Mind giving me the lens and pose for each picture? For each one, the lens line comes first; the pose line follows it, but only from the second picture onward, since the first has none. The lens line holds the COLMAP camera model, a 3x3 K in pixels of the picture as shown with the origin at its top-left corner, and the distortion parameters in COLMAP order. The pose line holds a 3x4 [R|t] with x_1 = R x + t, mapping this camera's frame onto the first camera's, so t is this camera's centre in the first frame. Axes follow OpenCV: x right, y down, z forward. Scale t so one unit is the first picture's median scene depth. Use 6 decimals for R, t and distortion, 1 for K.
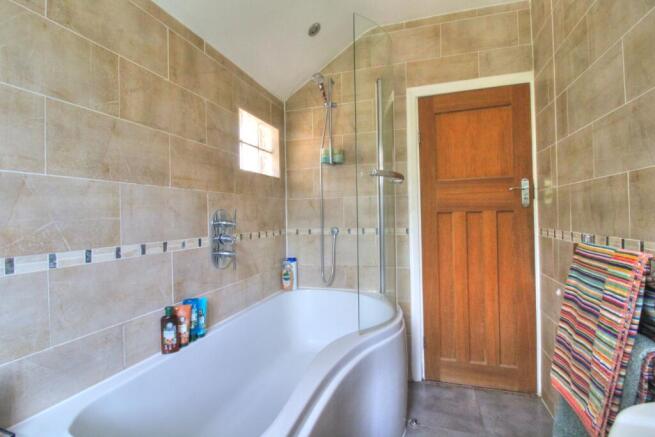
lens RADIAL K [[310.2, 0, 328.1], [0, 310.2, 214.6], [0, 0, 1]] dist [-0.004303, -0.001052]
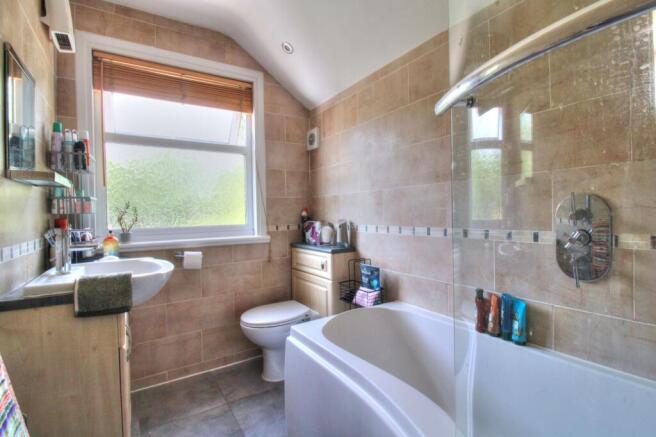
lens RADIAL K [[310.7, 0, 328.6], [0, 310.7, 214.6], [0, 0, 1]] dist [-0.004303, -0.001052]
pose [[-0.629941, 0.043072, -0.775448, 0.766221], [0.041154, 0.998909, 0.022052, -0.012455], [0.775552, -0.018021, -0.631026, 1.496336]]
